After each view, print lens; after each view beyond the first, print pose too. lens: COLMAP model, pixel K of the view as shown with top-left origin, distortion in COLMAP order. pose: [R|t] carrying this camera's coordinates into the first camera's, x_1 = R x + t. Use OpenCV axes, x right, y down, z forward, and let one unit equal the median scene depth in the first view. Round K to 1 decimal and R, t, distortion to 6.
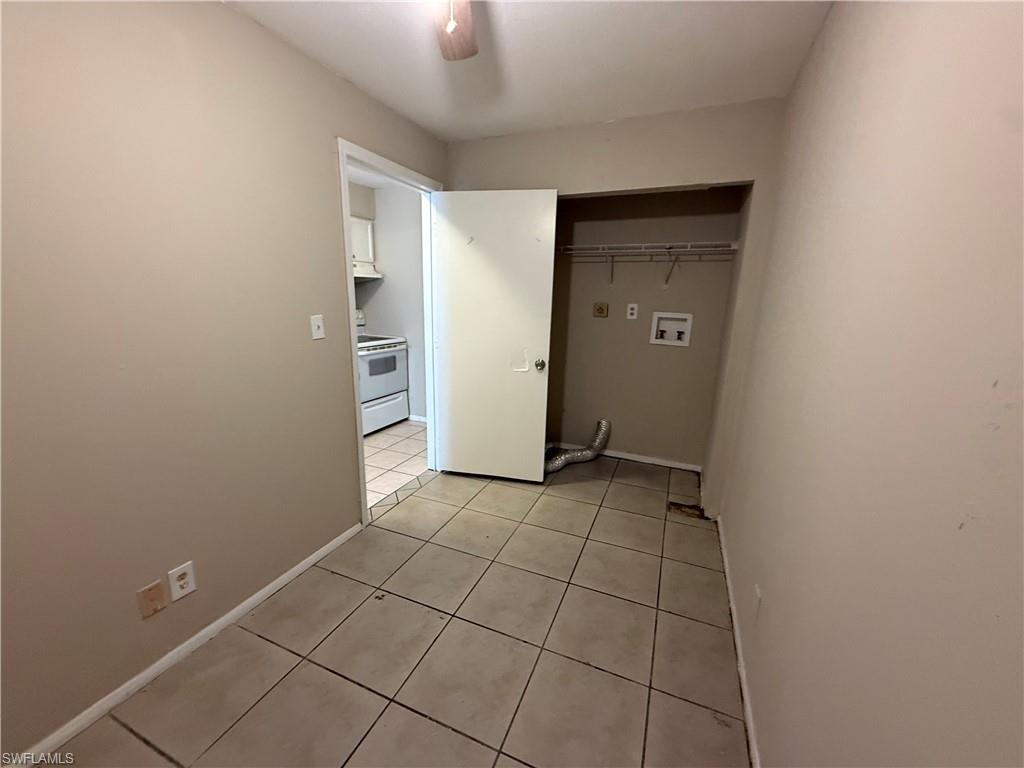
lens RADIAL K [[410.6, 0, 512.0], [0, 410.6, 384.0], [0, 0, 1]] dist [0.001151, -0.000001]
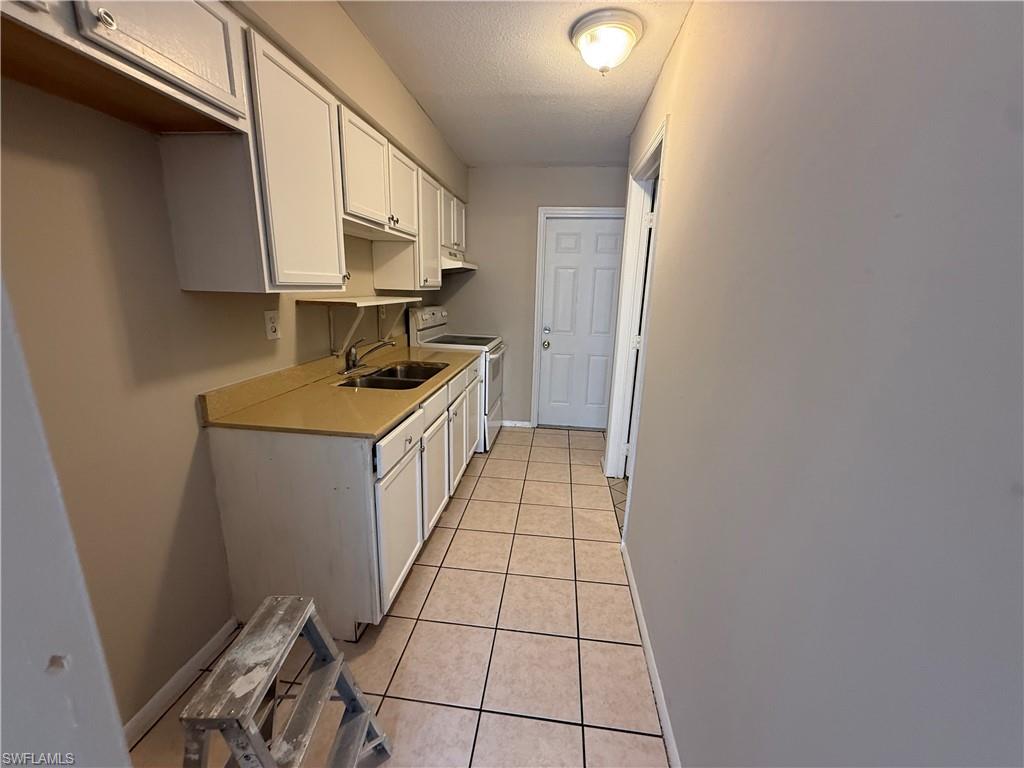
lens RADIAL K [[410.6, 0, 512.0], [0, 410.6, 384.0], [0, 0, 1]] dist [0.001151, -0.000001]
pose [[0.959779, -0.079415, 0.269290, -0.497886], [0.074572, 0.996817, 0.028186, -0.032153], [-0.270671, -0.006971, 0.962647, 0.130169]]
